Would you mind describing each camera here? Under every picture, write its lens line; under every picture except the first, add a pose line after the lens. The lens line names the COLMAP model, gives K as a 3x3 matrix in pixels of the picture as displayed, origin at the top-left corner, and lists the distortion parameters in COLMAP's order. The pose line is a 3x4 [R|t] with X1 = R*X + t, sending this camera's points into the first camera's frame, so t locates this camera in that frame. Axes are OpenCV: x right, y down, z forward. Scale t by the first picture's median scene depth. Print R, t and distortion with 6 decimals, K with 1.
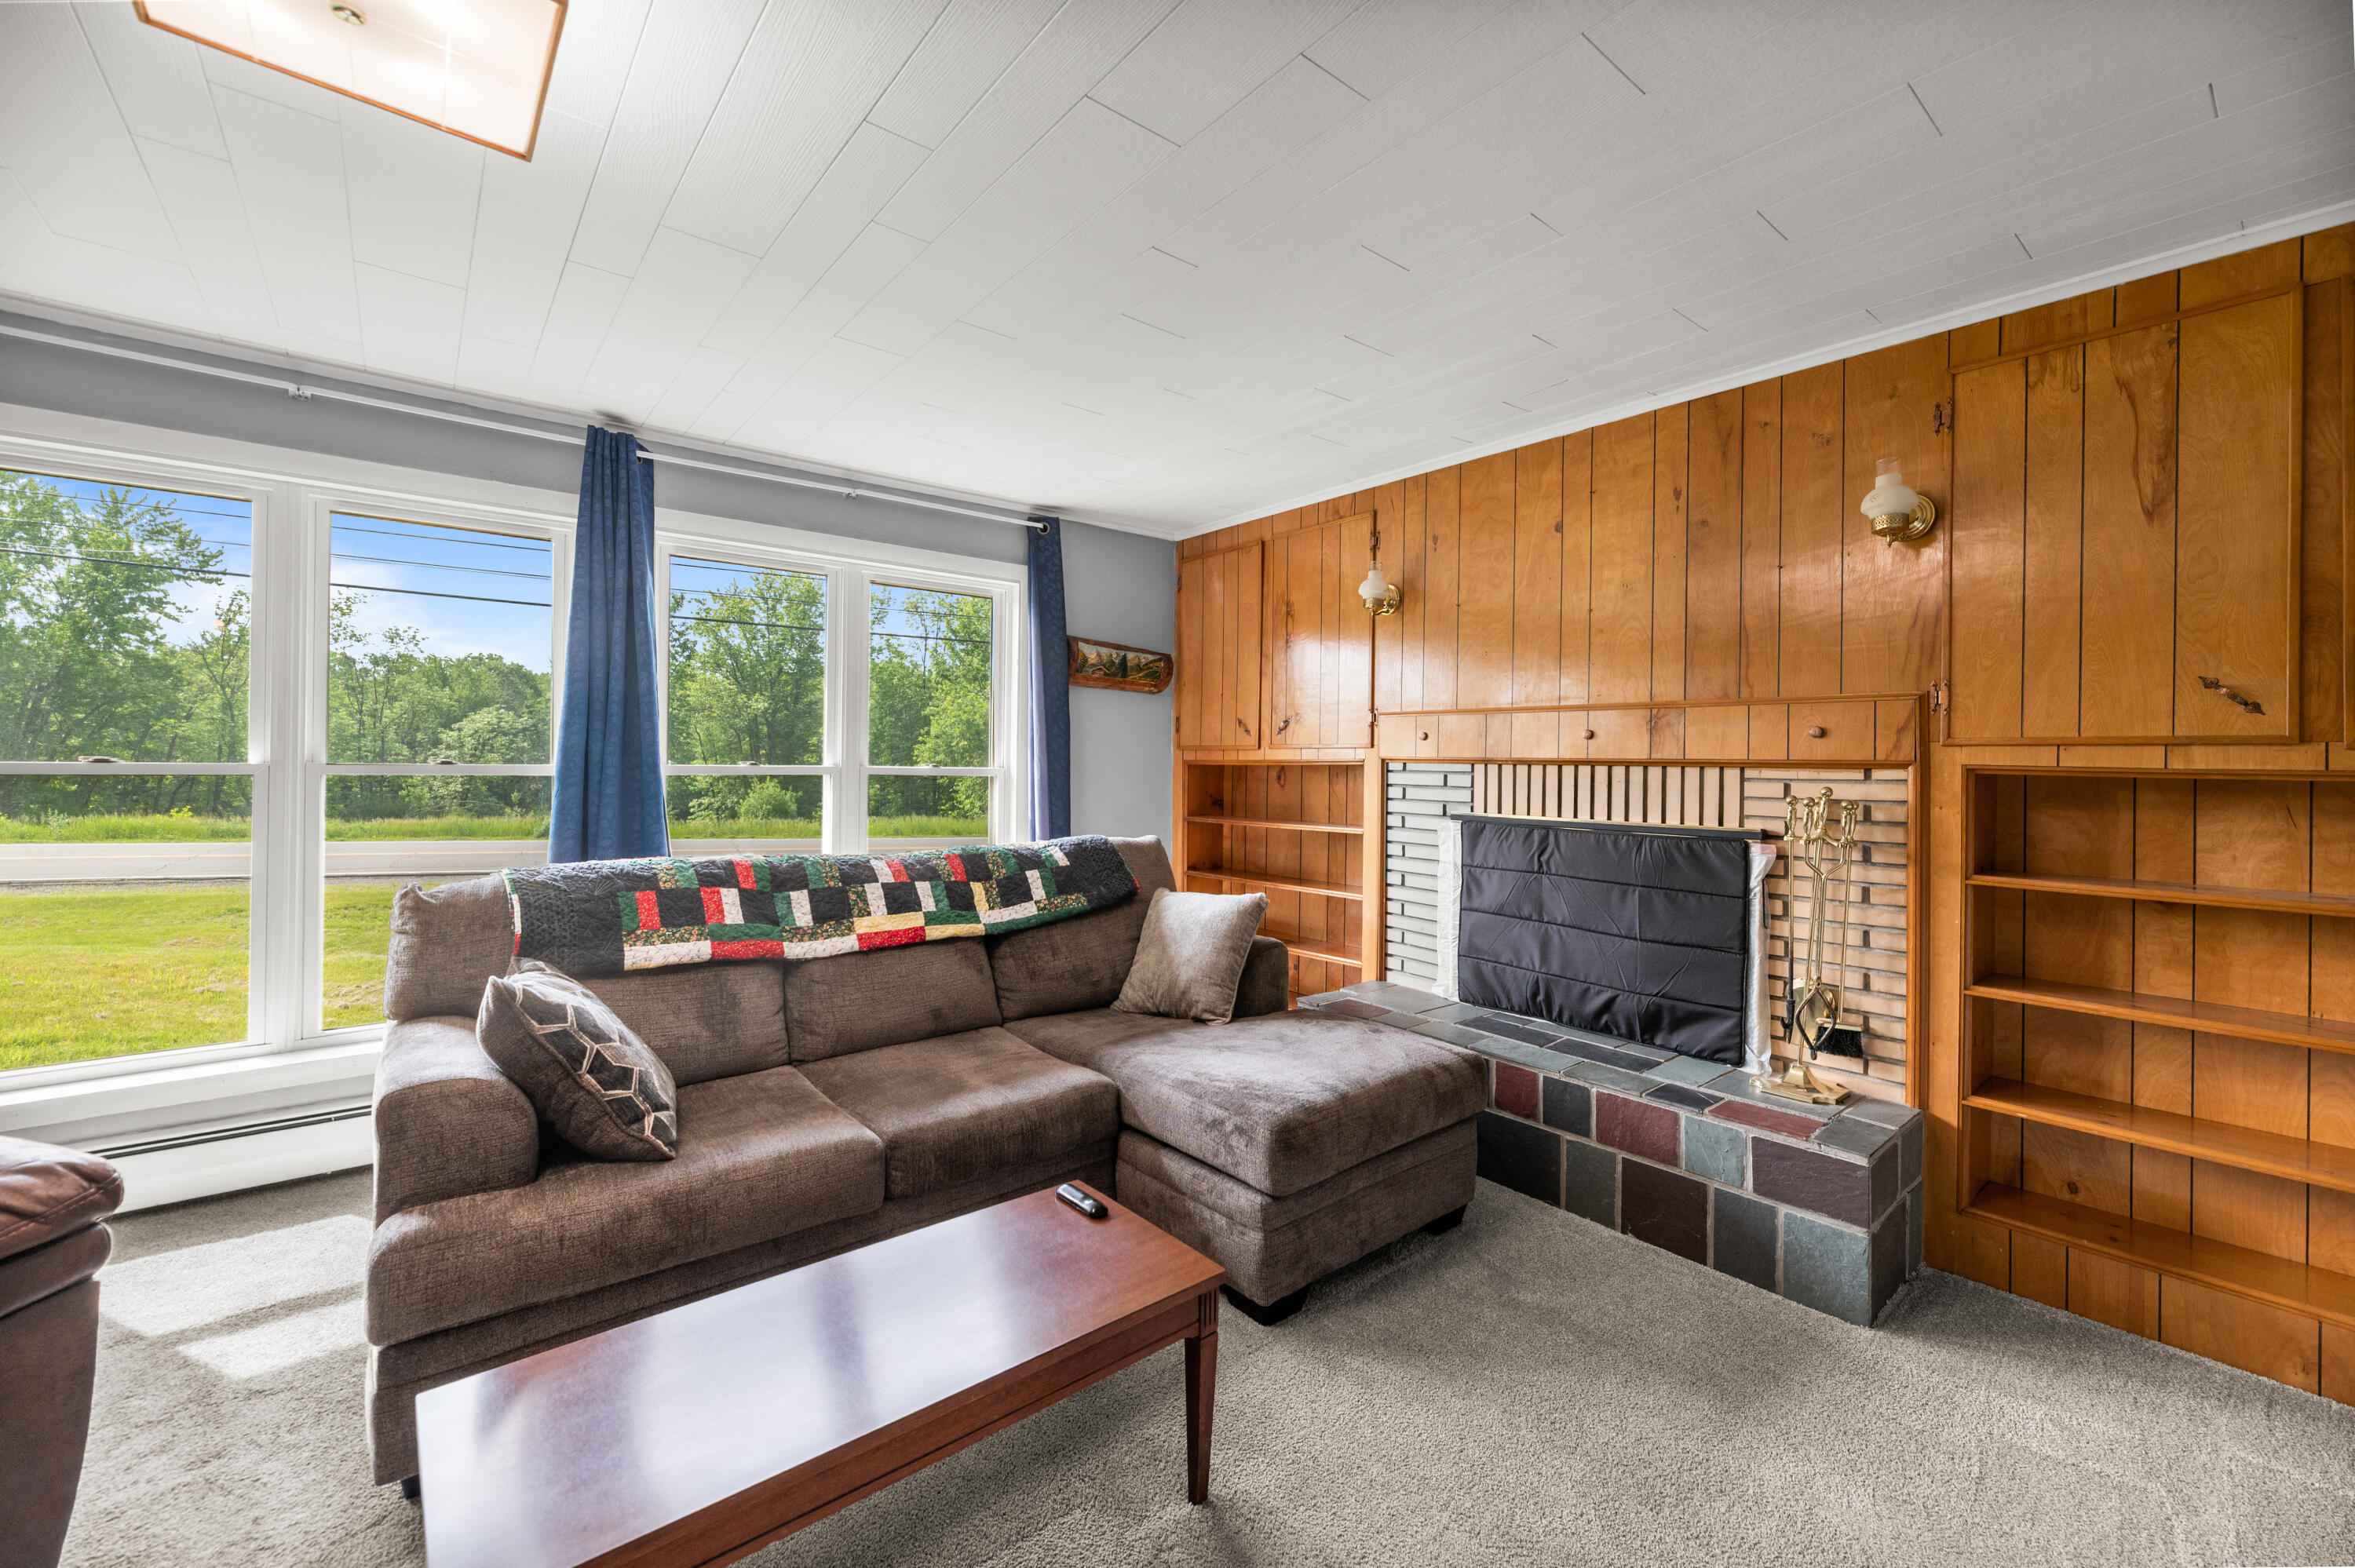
lens RADIAL K [[955.8, 0, 1161.2], [0, 955.8, 762.5], [0, 0, 1]] dist [0.001383, -0.001134]
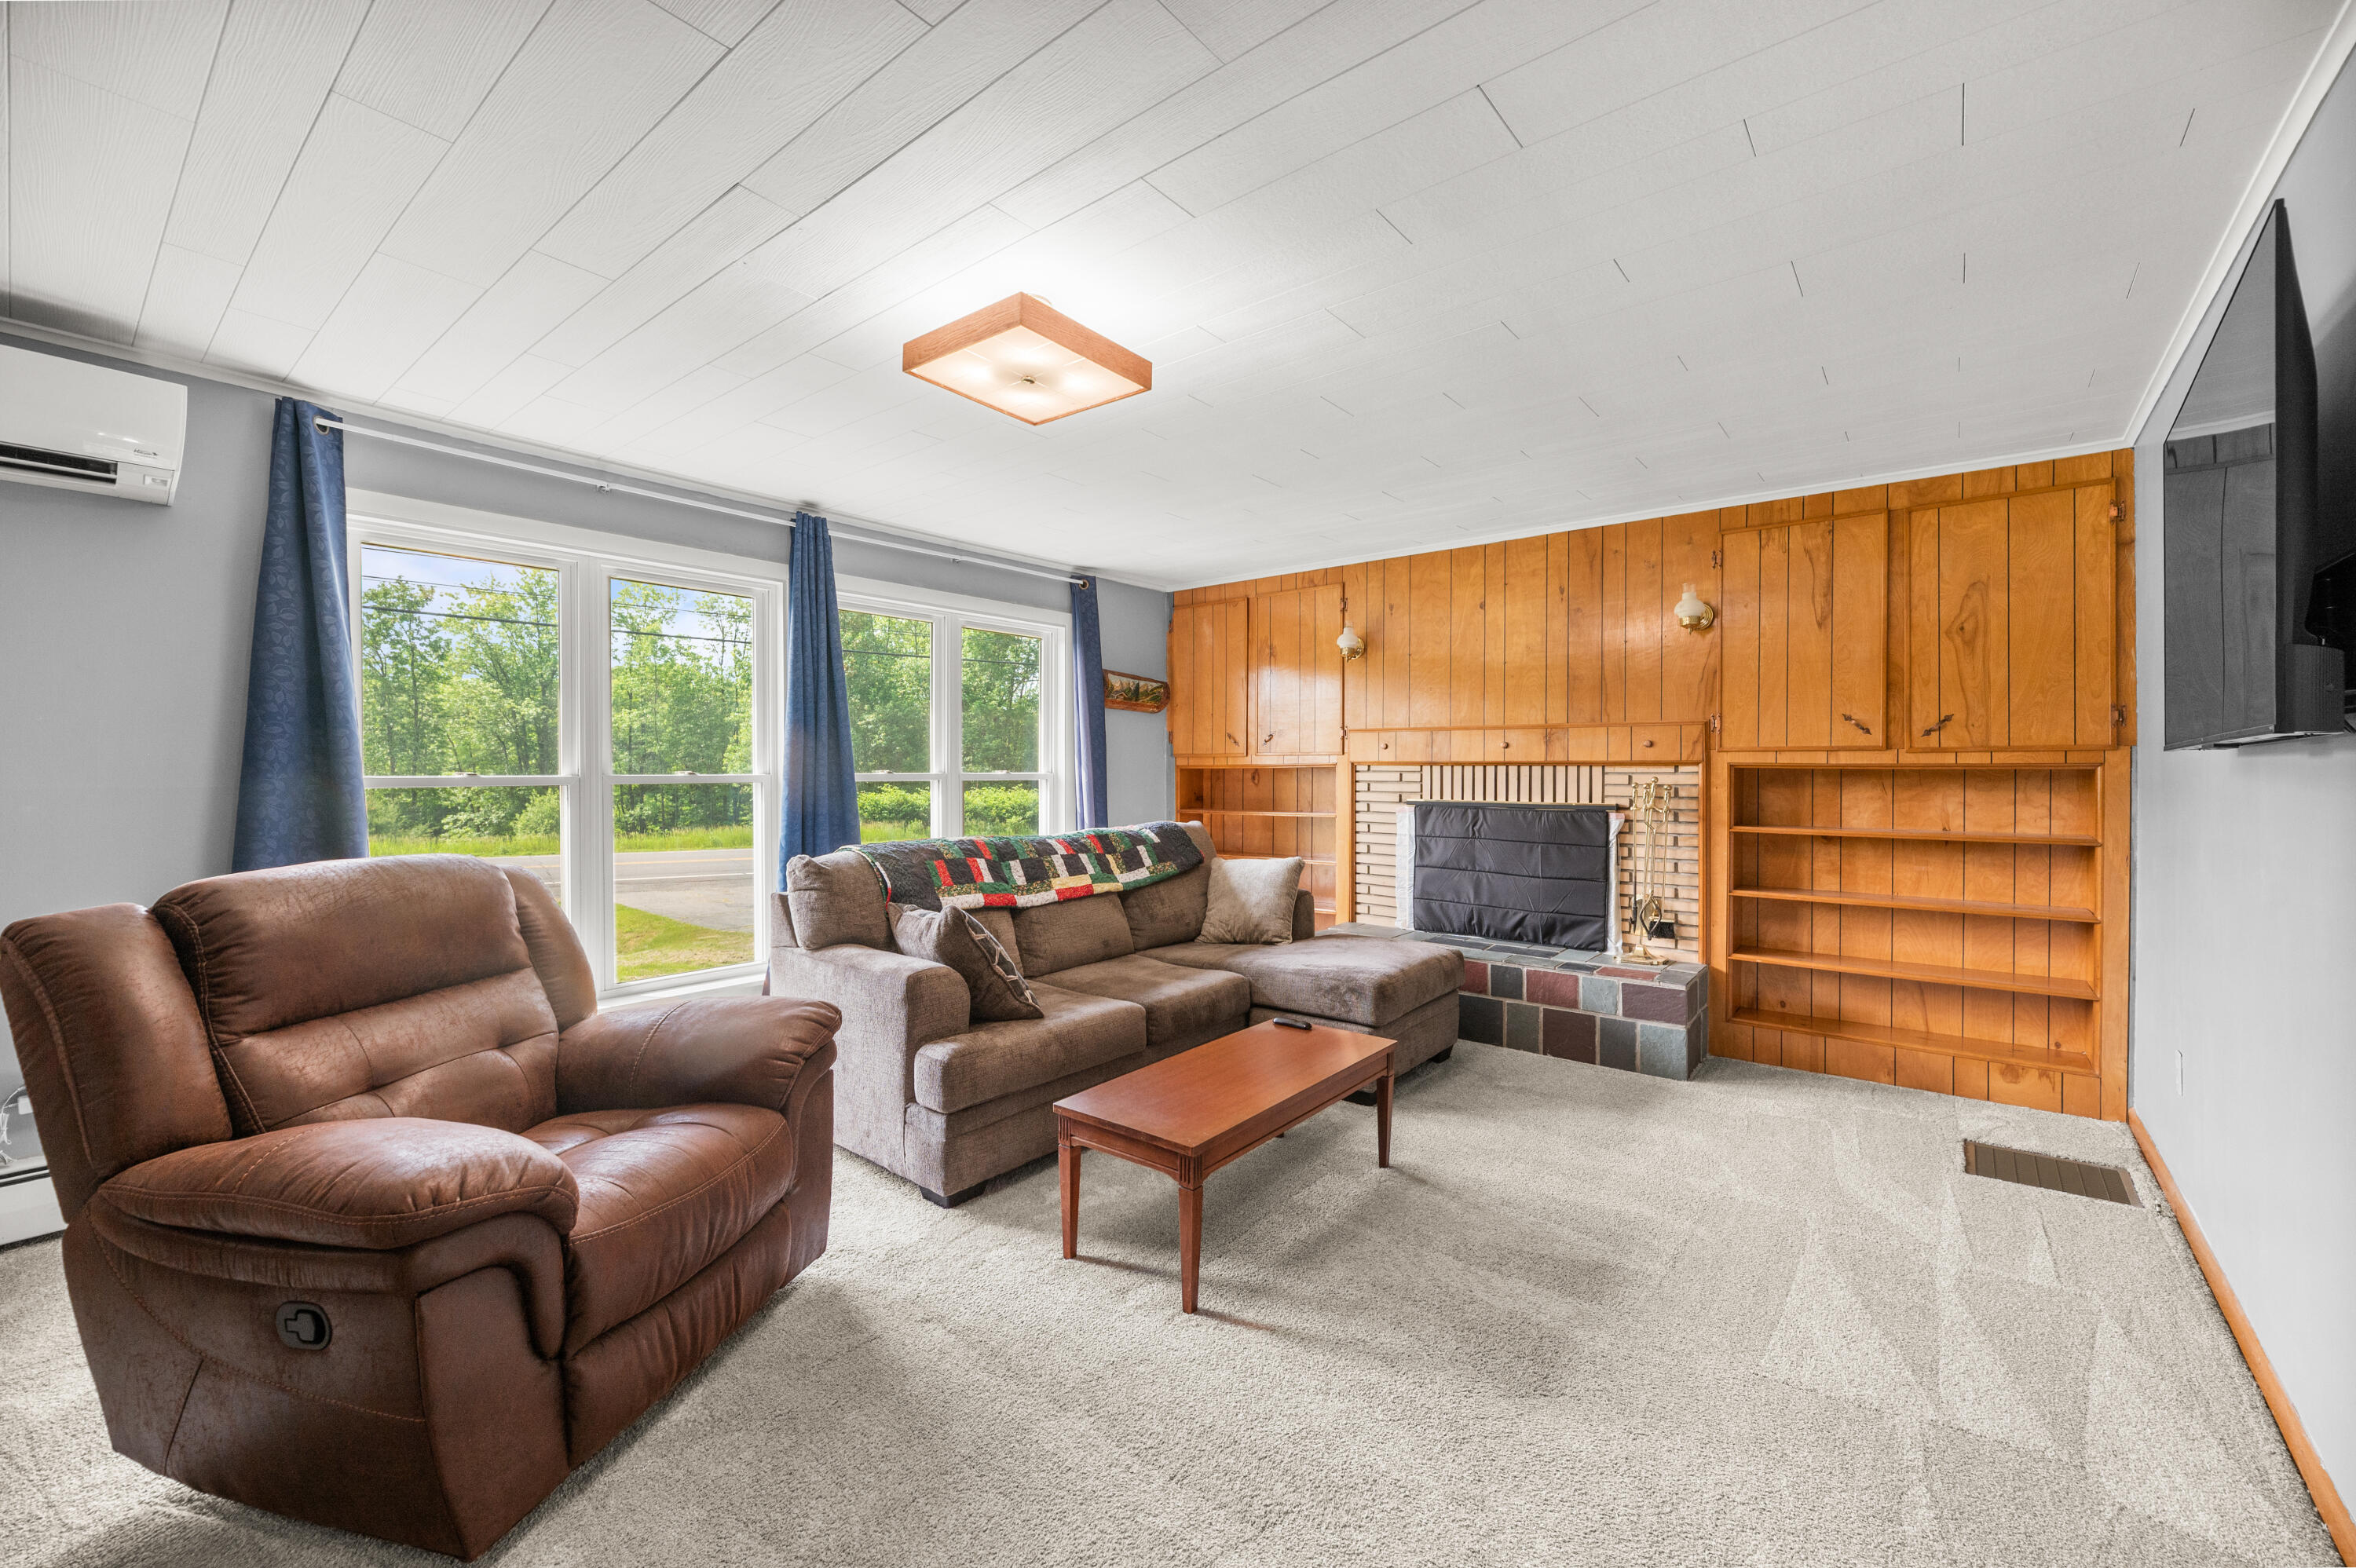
lens RADIAL K [[951.7, 0, 1155.1], [0, 951.7, 780.3], [0, 0, 1]] dist [-0.001550, 0.000376]
pose [[0.981083, -0.014838, 0.193020, -0.423044], [0.012125, 0.999811, 0.015228, -0.003473], [-0.193209, -0.012599, 0.981077, -0.403759]]
